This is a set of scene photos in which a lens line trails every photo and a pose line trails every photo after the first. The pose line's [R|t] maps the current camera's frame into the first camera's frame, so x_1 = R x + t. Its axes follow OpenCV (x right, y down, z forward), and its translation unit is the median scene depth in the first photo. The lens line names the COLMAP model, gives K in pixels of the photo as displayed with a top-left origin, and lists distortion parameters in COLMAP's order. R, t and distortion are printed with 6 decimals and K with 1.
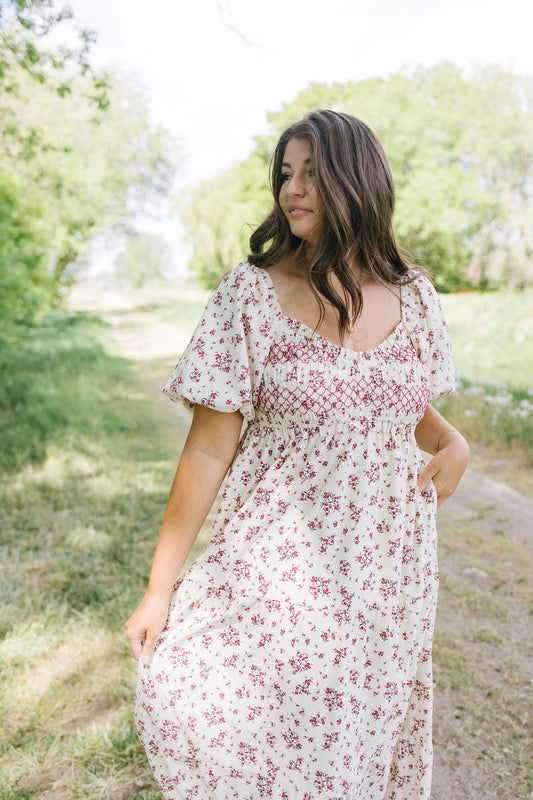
lens RADIAL K [[868.0, 0, 265.6], [0, 868.0, 376.0], [0, 0, 1]] dist [0.000003, 0.019037]
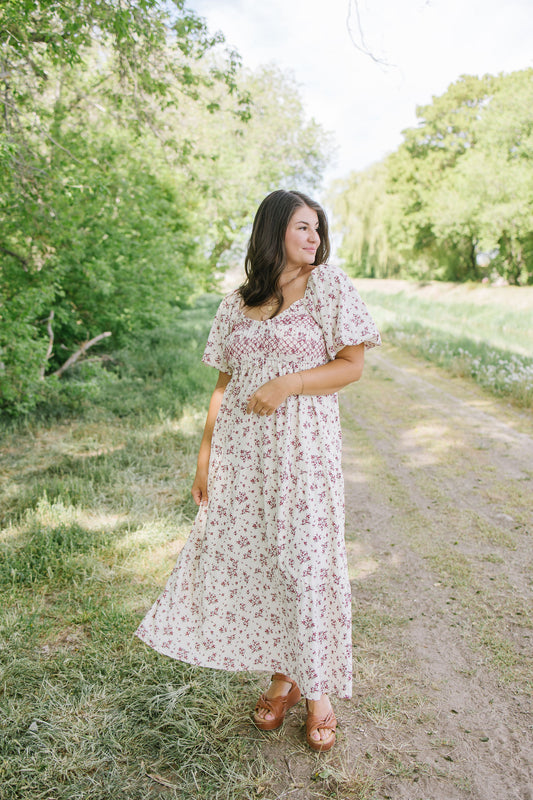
lens RADIAL K [[868.0, 0, 265.6], [0, 868.0, 376.0], [0, 0, 1]] dist [0.000003, 0.019037]
pose [[0.983025, 0.041246, -0.178775, 0.059556], [-0.038166, 0.999058, 0.020636, 0.006289], [0.179458, -0.013463, 0.983674, -0.138832]]
